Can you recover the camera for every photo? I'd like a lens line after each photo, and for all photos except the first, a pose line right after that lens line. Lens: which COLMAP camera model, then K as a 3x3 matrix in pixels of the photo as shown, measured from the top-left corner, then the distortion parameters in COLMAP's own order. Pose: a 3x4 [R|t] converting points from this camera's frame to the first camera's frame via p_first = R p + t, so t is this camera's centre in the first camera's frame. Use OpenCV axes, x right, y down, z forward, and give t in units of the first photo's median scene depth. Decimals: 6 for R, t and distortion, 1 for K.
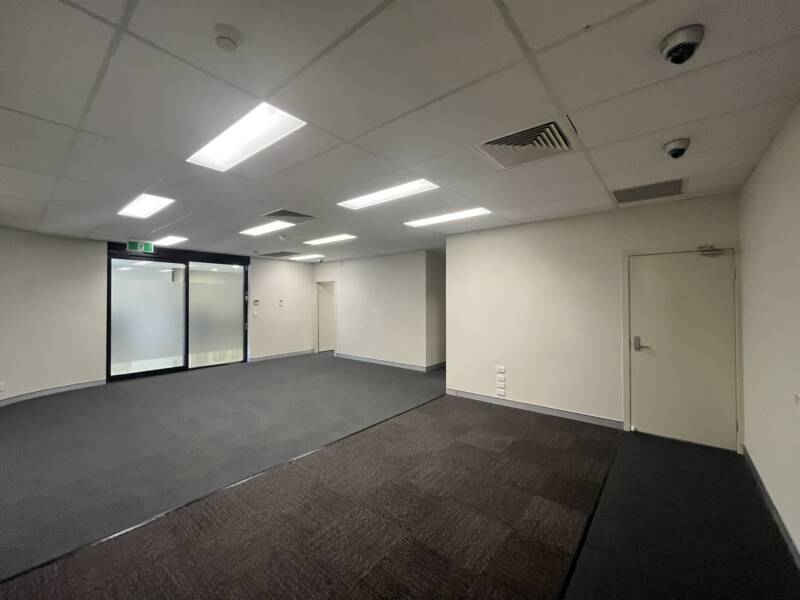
lens RADIAL K [[324.9, 0, 395.7], [0, 324.9, 296.9], [0, 0, 1]] dist [-0.003033, 0.000055]
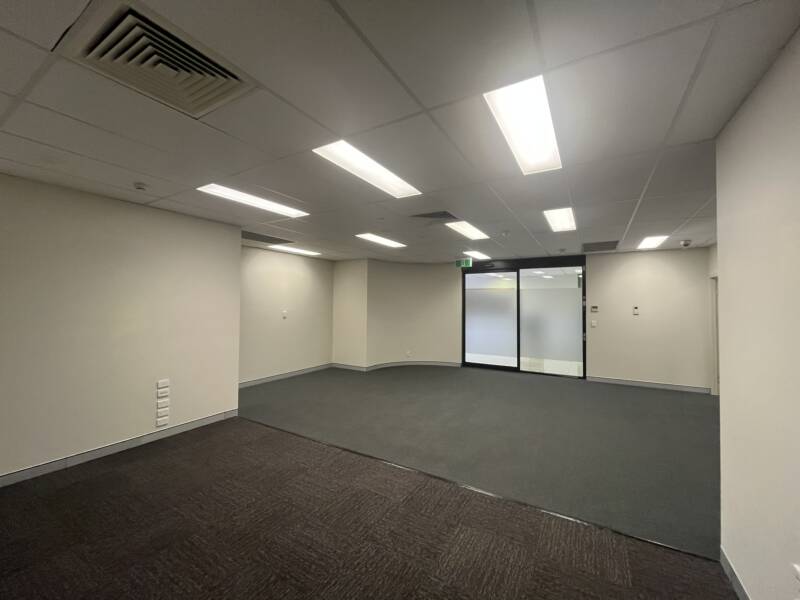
lens RADIAL K [[324.9, 0, 392.3], [0, 324.9, 303.6], [0, 0, 1]] dist [-0.003033, 0.000055]
pose [[0.141229, 0.000218, -0.989977, 0.348229], [0.002250, 0.999997, 0.000541, 0.001920], [0.989974, -0.002304, 0.141228, 0.436595]]
